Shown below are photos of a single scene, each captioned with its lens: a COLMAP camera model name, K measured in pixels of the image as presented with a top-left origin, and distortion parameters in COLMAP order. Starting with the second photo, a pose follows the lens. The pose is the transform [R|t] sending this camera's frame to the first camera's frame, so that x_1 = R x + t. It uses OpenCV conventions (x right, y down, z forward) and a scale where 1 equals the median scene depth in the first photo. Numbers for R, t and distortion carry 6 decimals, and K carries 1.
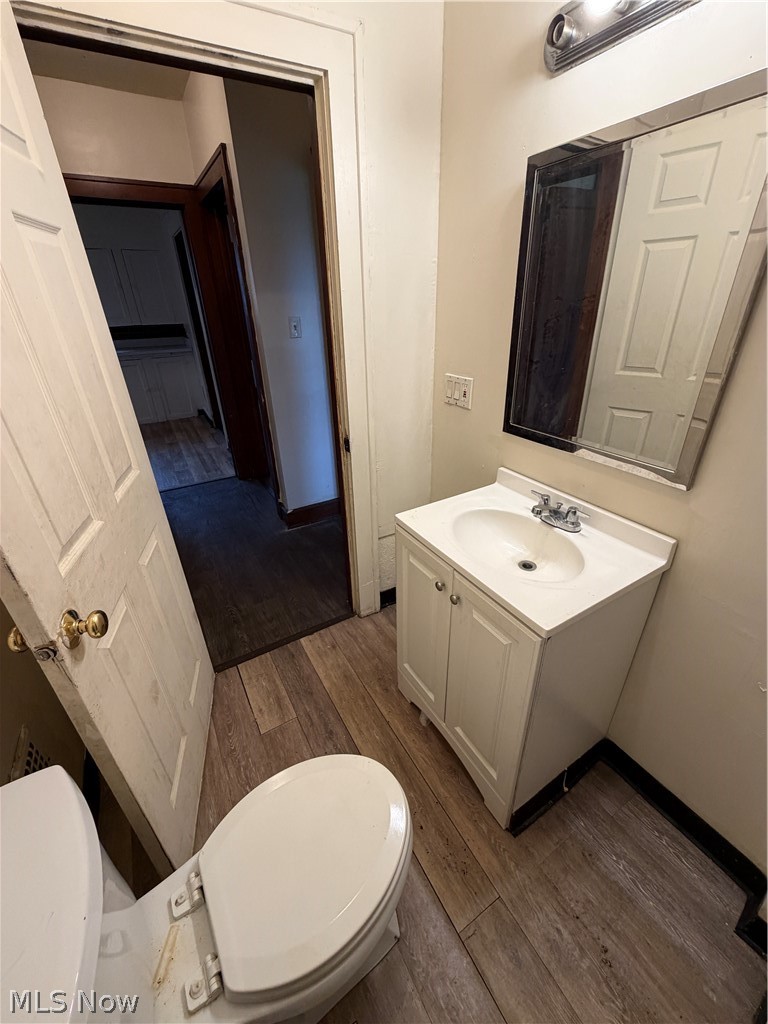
lens RADIAL K [[406.5, 0, 384.1], [0, 406.5, 508.6], [0, 0, 1]] dist [0.001232, -0.000149]
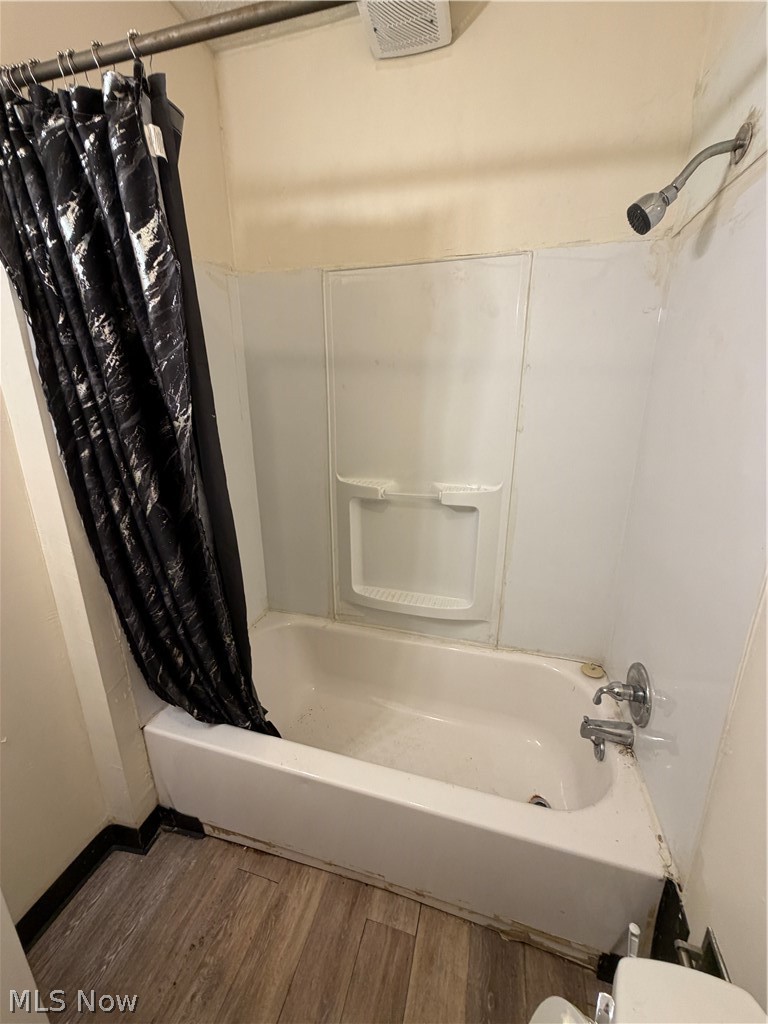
lens RADIAL K [[406.5, 0, 382.4], [0, 406.5, 510.1], [0, 0, 1]] dist [0.001232, -0.000149]
pose [[-0.688535, -0.173738, 0.704084, -0.369229], [0.353183, 0.767626, 0.534801, -0.220759], [-0.633389, 0.616900, -0.467176, 0.450730]]
